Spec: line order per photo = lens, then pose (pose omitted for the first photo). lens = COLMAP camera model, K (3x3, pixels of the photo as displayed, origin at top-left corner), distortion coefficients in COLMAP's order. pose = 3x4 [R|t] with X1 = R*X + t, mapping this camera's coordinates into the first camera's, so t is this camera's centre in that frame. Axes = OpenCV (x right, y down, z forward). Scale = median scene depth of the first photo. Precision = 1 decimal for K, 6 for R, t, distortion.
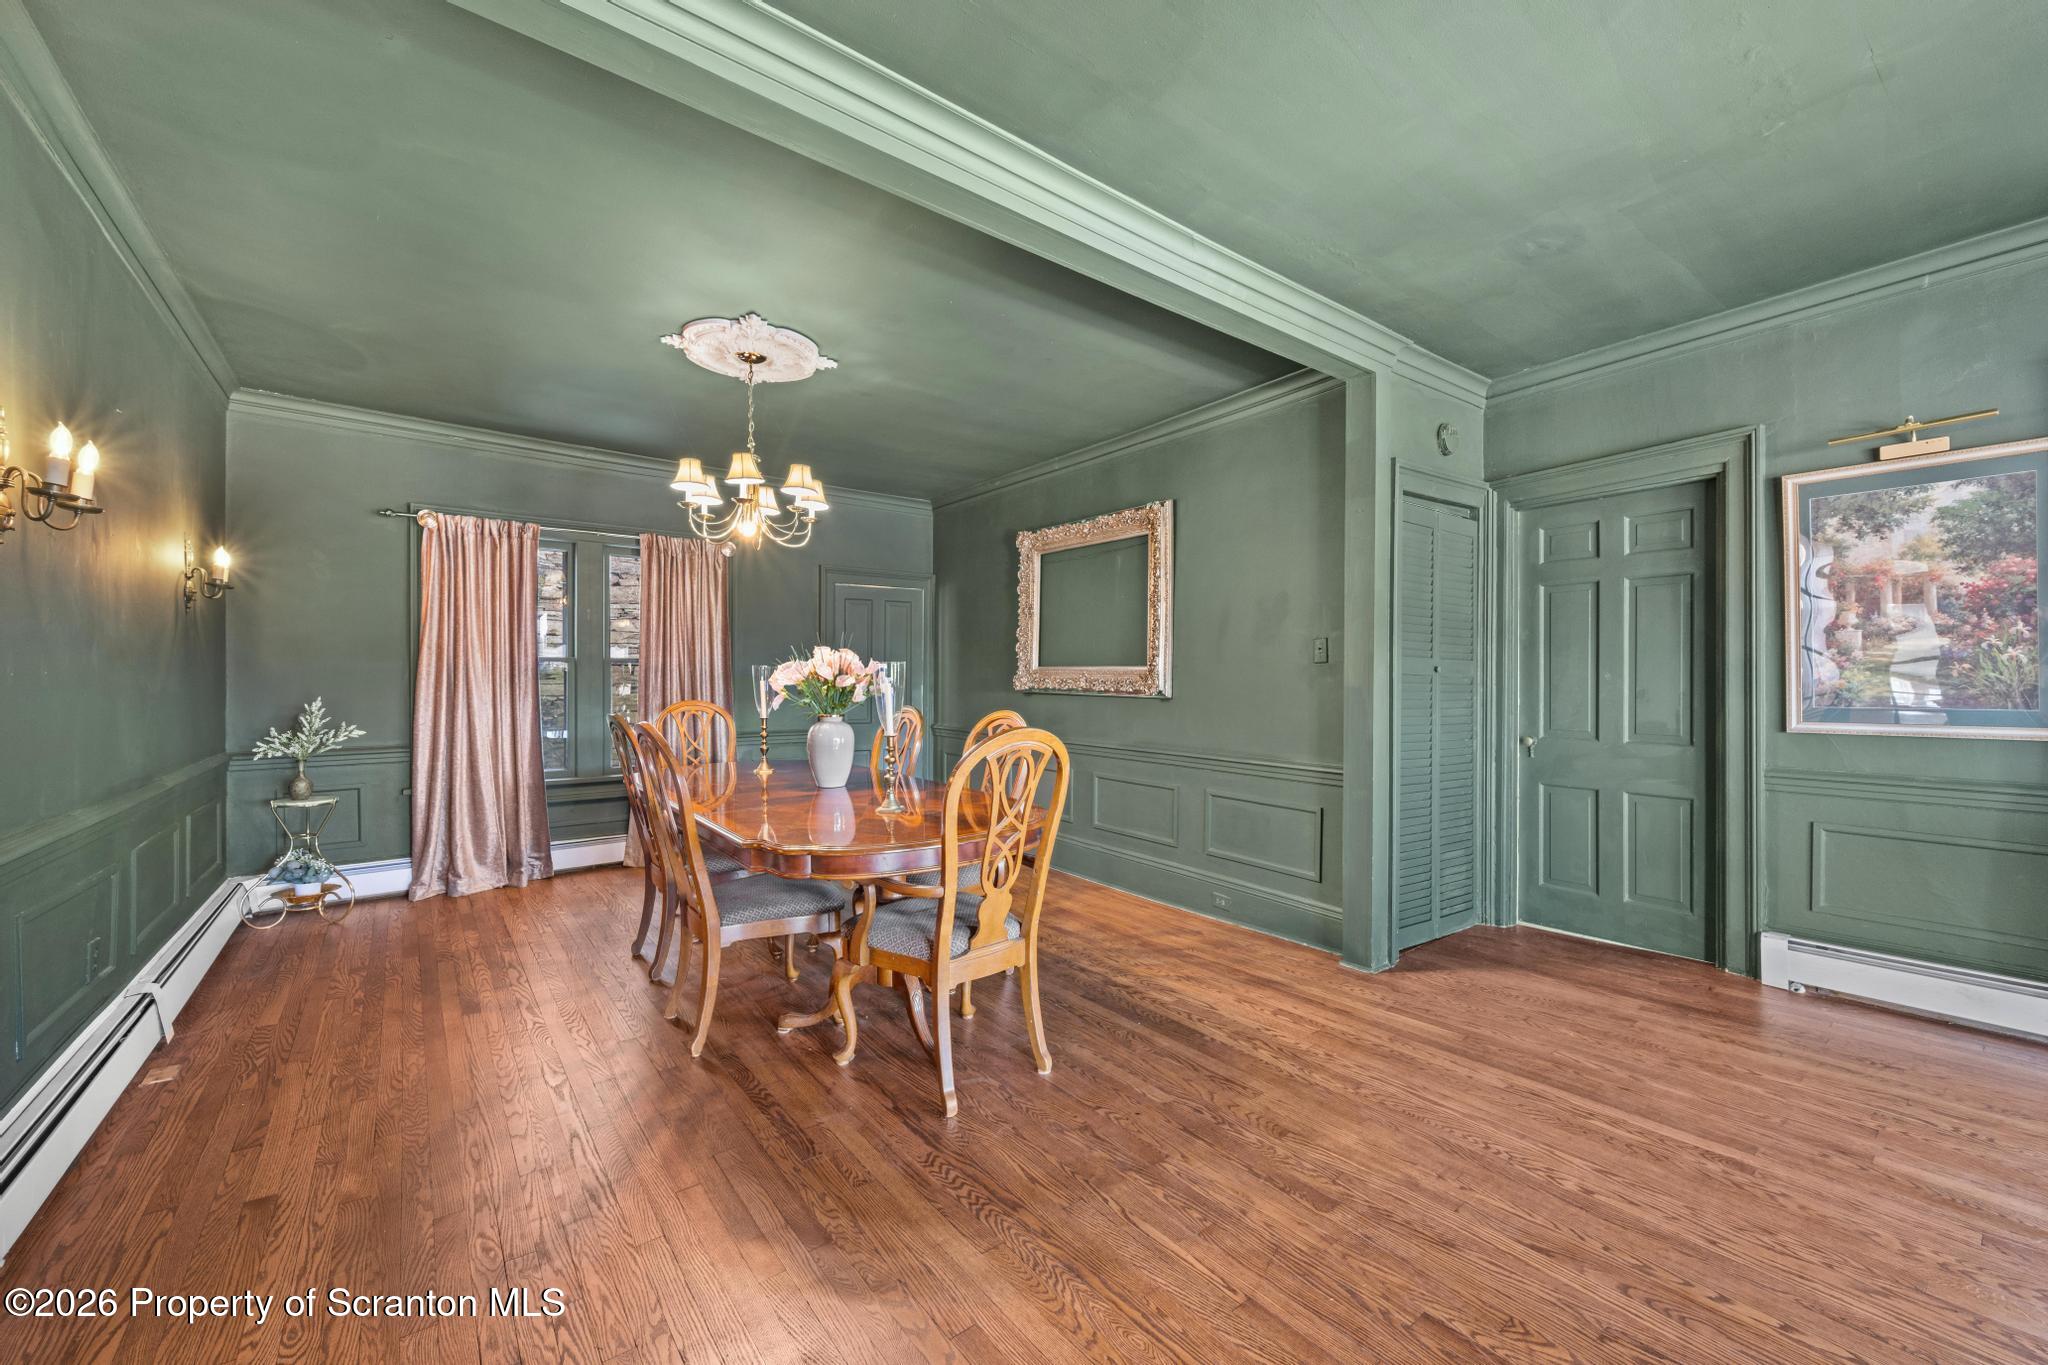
lens RADIAL K [[805.5, 0, 1008.1], [0, 805.5, 683.2], [0, 0, 1]] dist [0.000428, 0.000677]
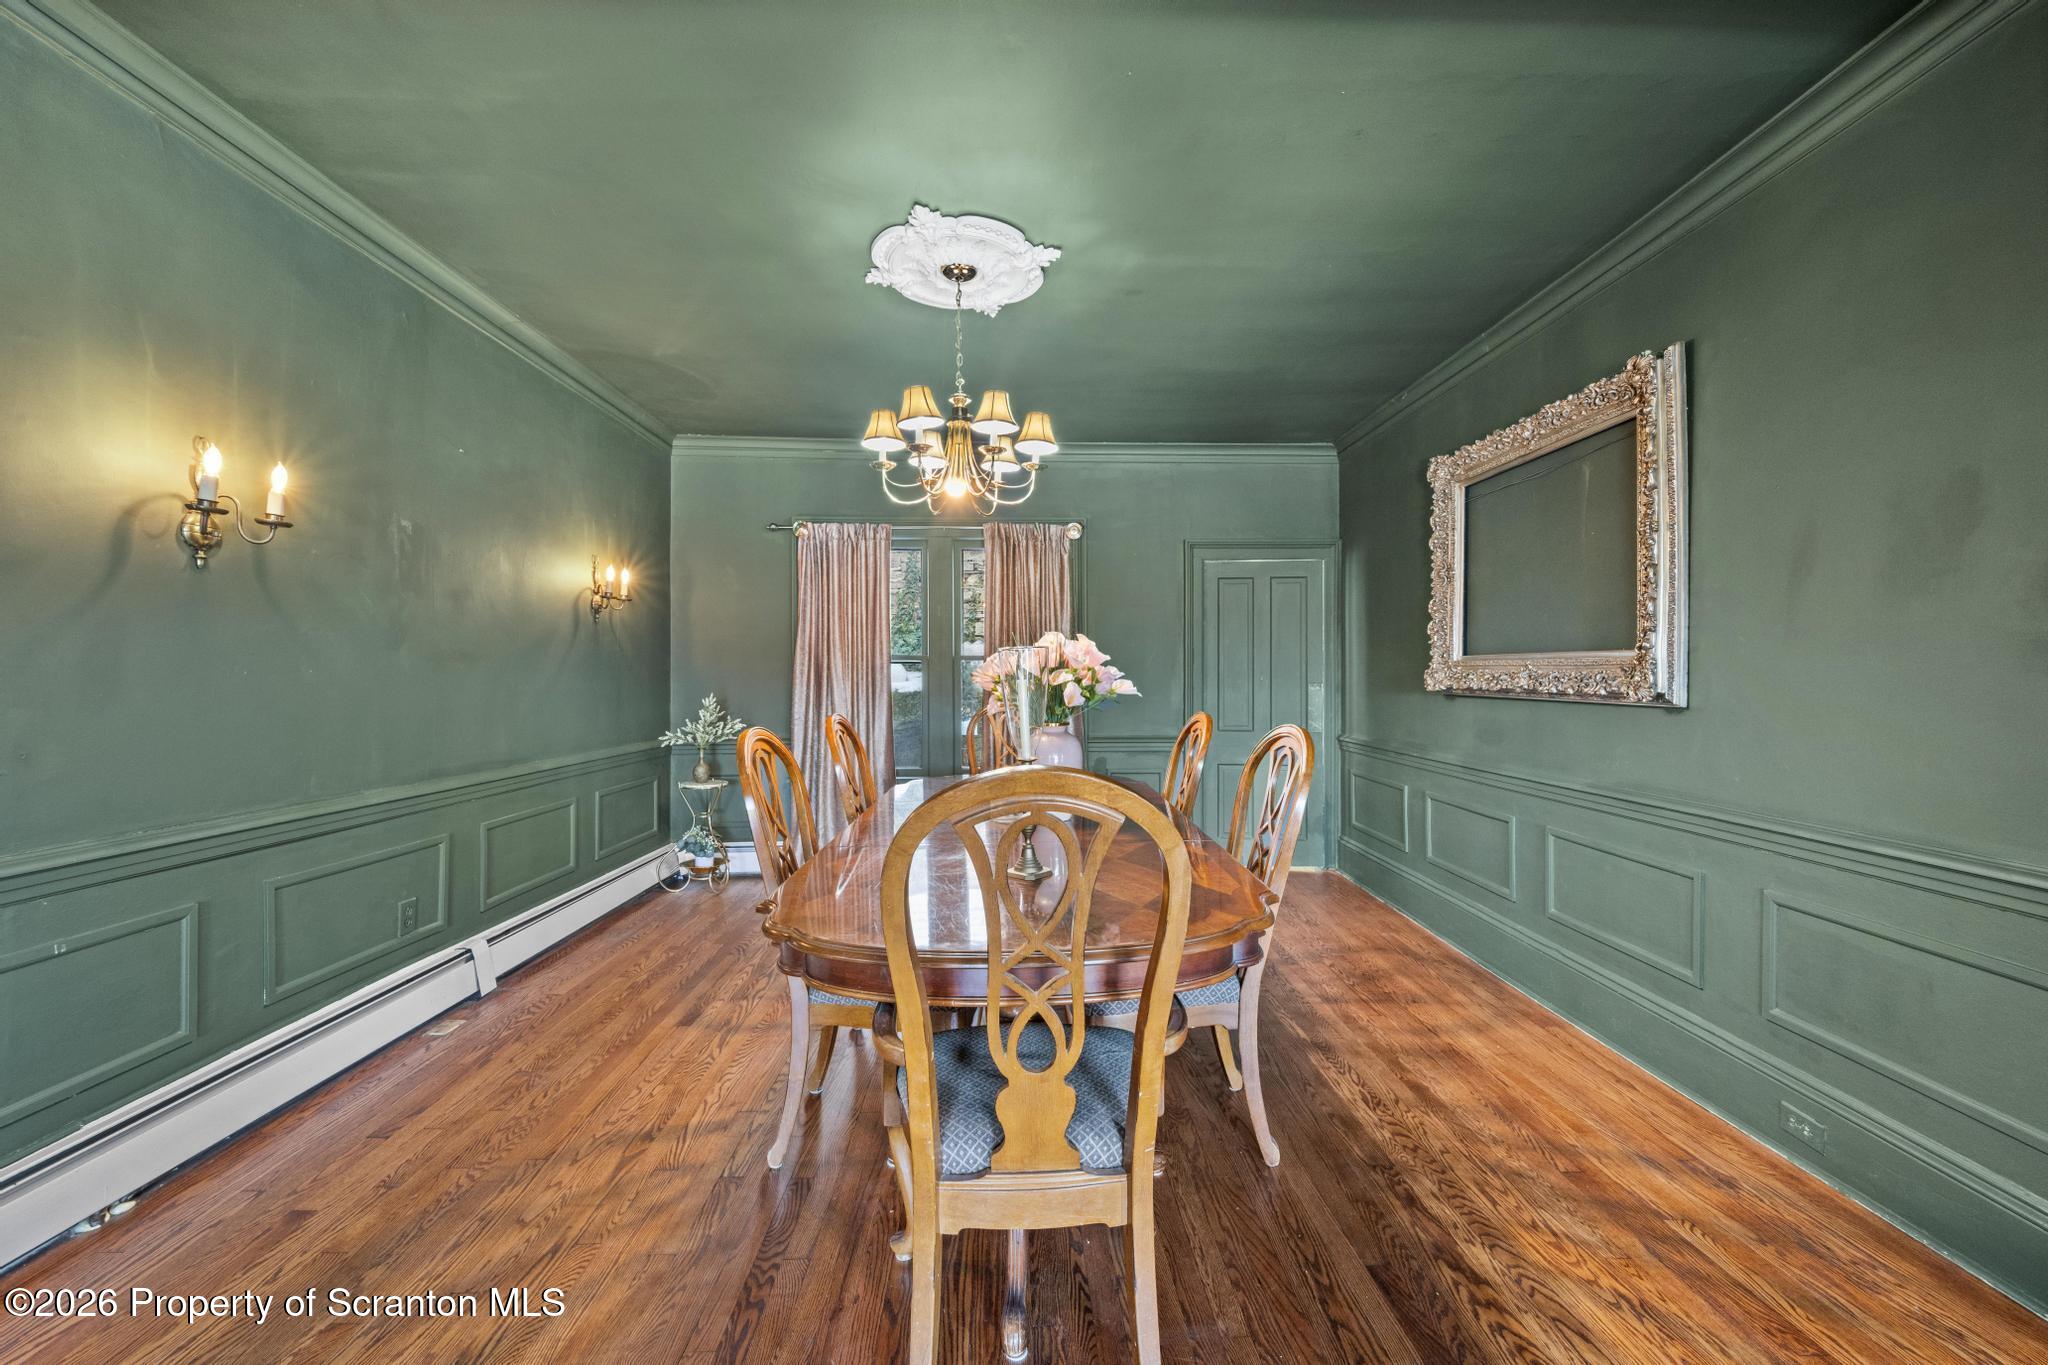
lens RADIAL K [[805.5, 0, 1026.0], [0, 805.5, 670.1], [0, 0, 1]] dist [0.000428, 0.000677]
pose [[0.818700, -0.008704, -0.574156, 0.159333], [0.000195, 0.999889, -0.014880, 0.001423], [0.574222, 0.012070, 0.818611, 0.320203]]
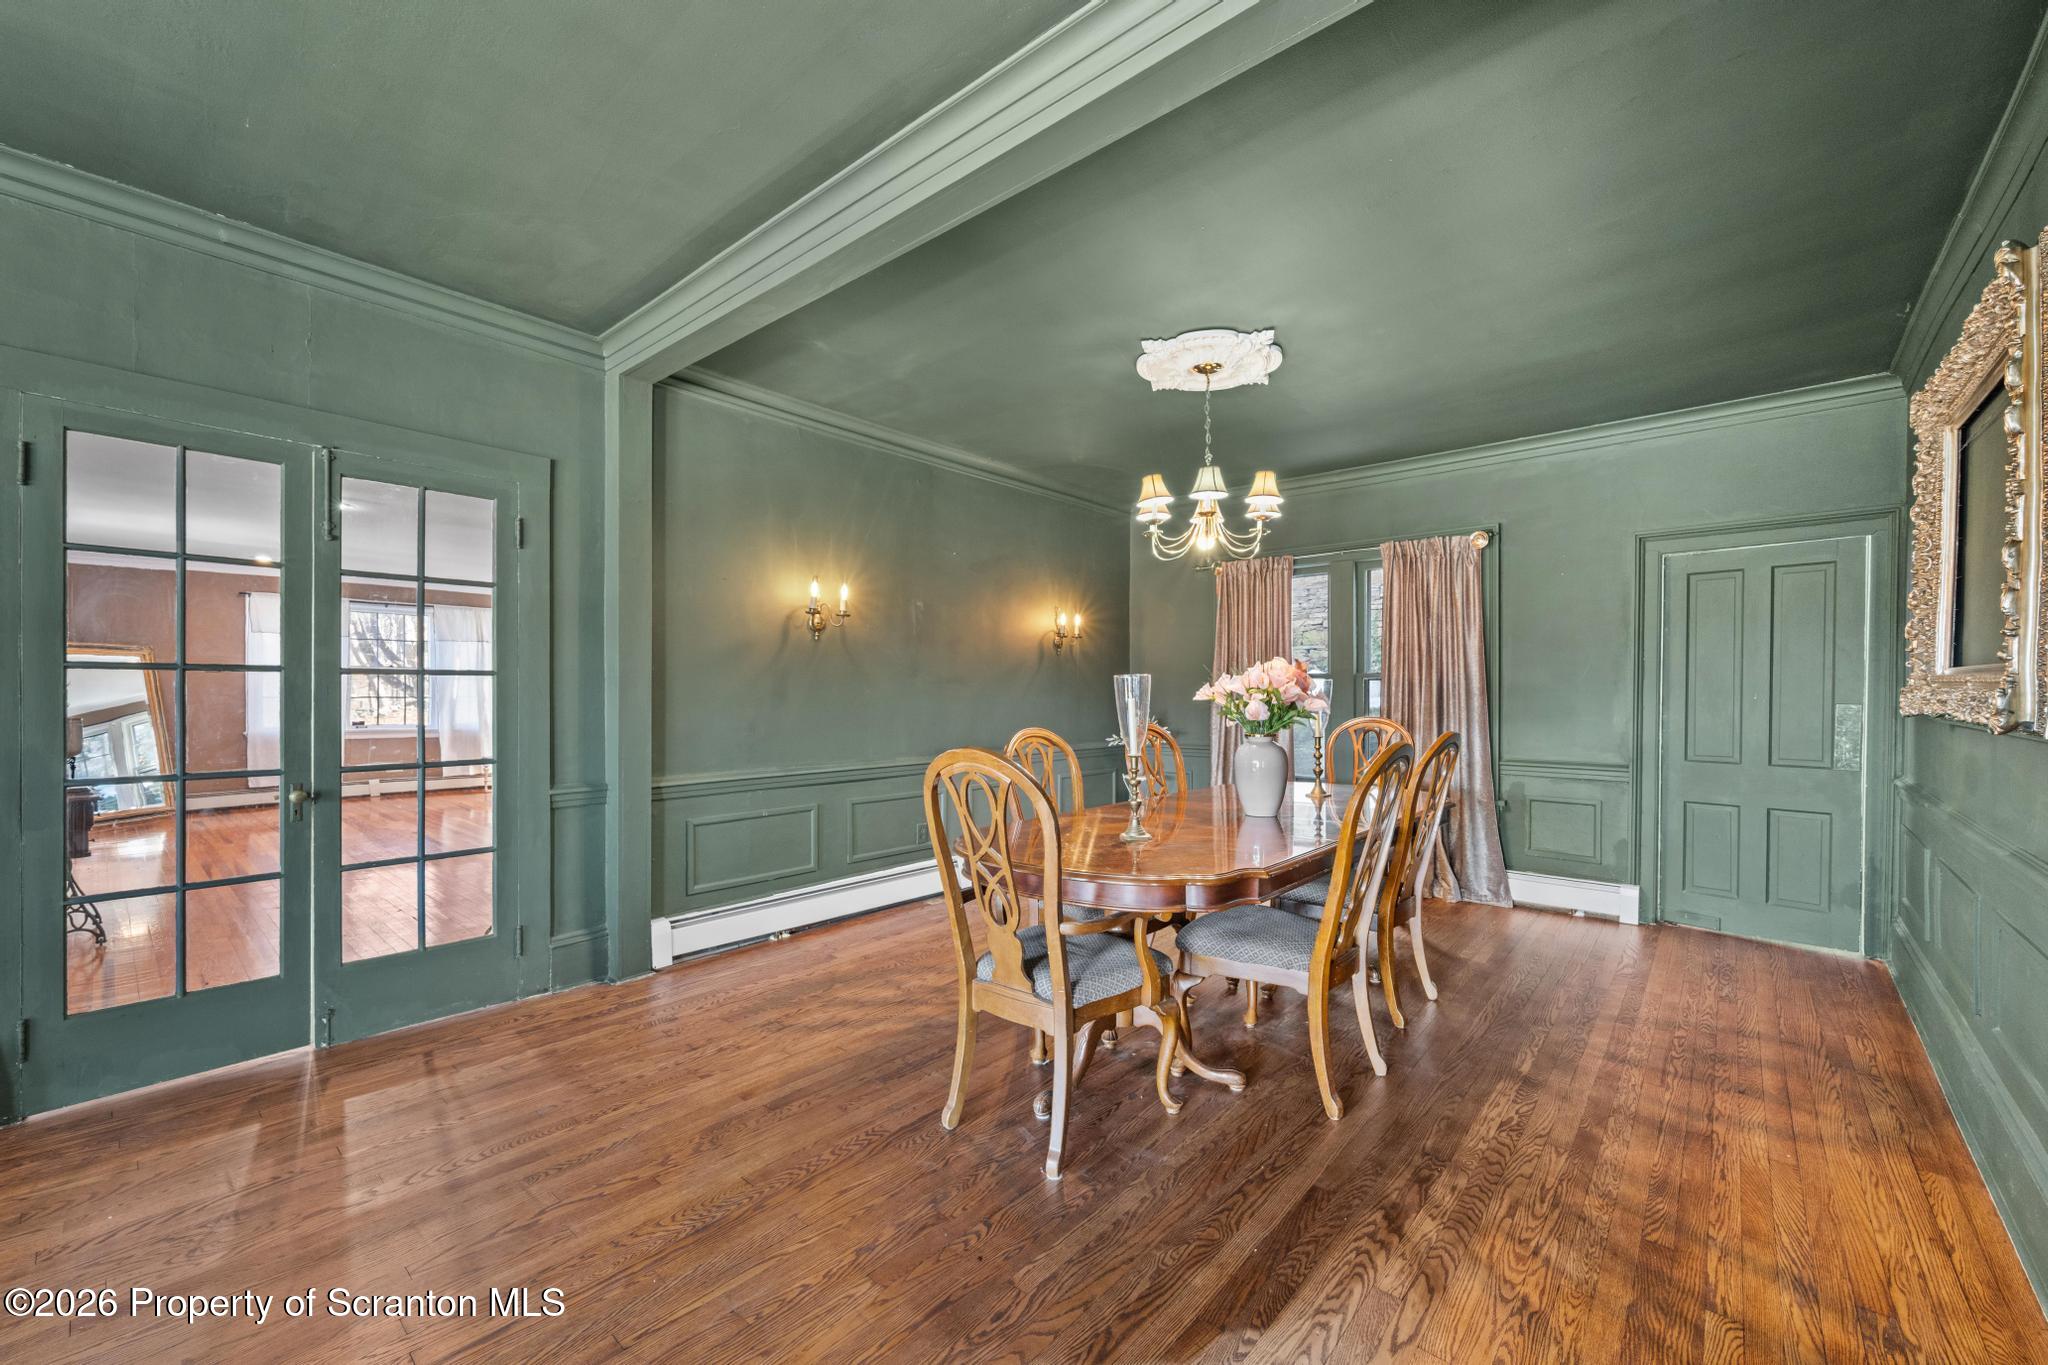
lens RADIAL K [[805.5, 0, 1025.3], [0, 805.5, 693.9], [0, 0, 1]] dist [0.000428, 0.000677]
pose [[0.211531, 0.000498, -0.977371, 0.497288], [-0.005247, 0.999986, -0.000626, -0.002521], [0.977357, 0.005261, 0.211531, 0.473144]]
